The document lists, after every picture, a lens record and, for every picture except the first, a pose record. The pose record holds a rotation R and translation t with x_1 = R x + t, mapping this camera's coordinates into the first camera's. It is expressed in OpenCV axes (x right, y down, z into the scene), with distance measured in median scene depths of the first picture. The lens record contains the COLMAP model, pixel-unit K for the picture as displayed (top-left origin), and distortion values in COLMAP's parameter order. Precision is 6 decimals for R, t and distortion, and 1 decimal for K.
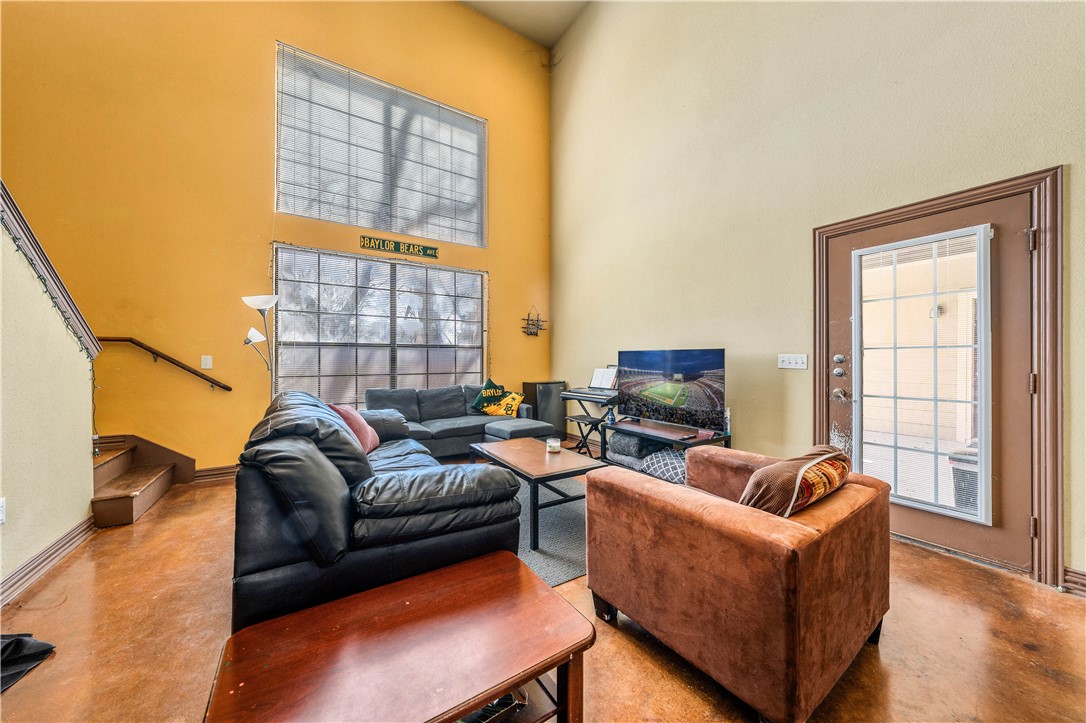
lens RADIAL K [[374.0, 0, 543.6], [0, 374.0, 363.9], [0, 0, 1]] dist [0.000239, 0.000103]
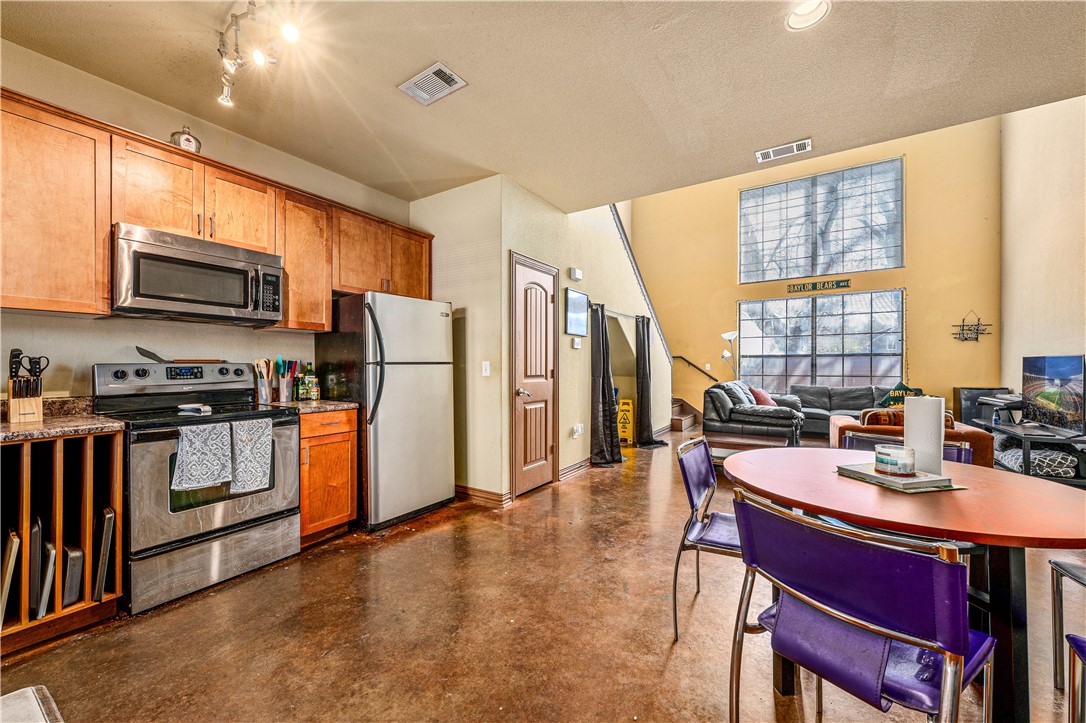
lens RADIAL K [[416.2, 0, 541.7], [0, 416.2, 365.6], [0, 0, 1]] dist [-0.000424, -0.000063]
pose [[0.416375, -0.000490, -0.909193, 0.756483], [-0.007993, 0.999959, -0.004199, 0.005126], [0.909158, 0.009015, 0.416354, -0.737726]]
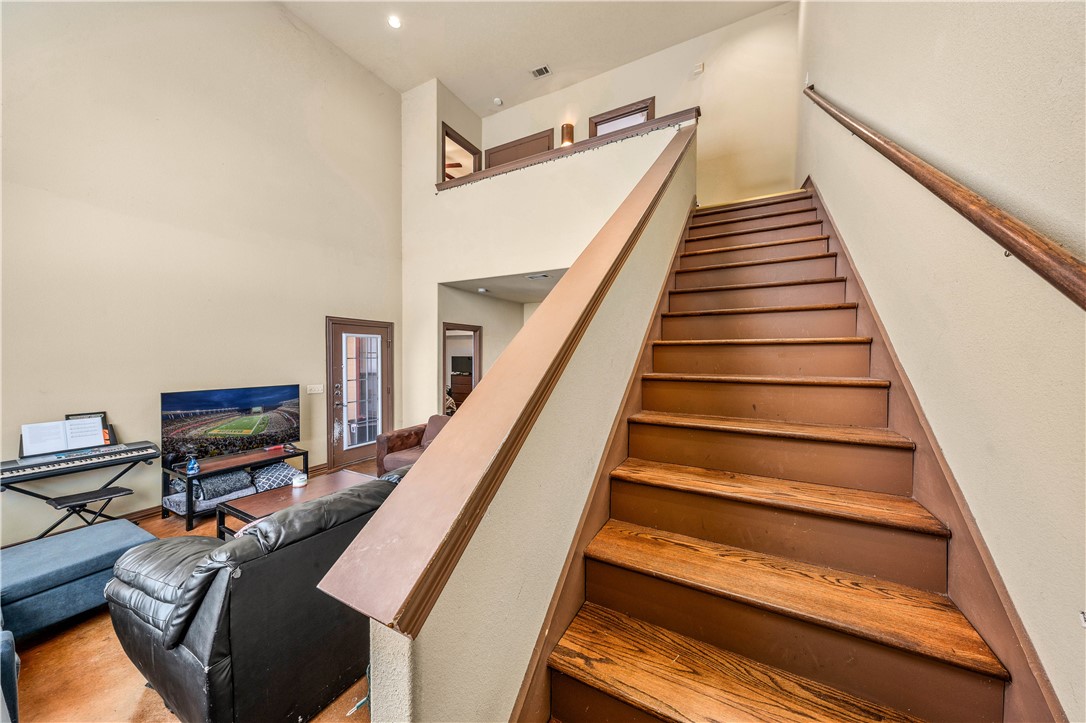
lens RADIAL K [[374.0, 0, 544.2], [0, 374.0, 360.2], [0, 0, 1]] dist [0.000239, 0.000103]
pose [[-0.464990, -0.016783, 0.885157, -1.060296], [0.009260, 0.999673, 0.023819, -0.134672], [-0.885268, 0.019272, -0.464682, 0.679624]]
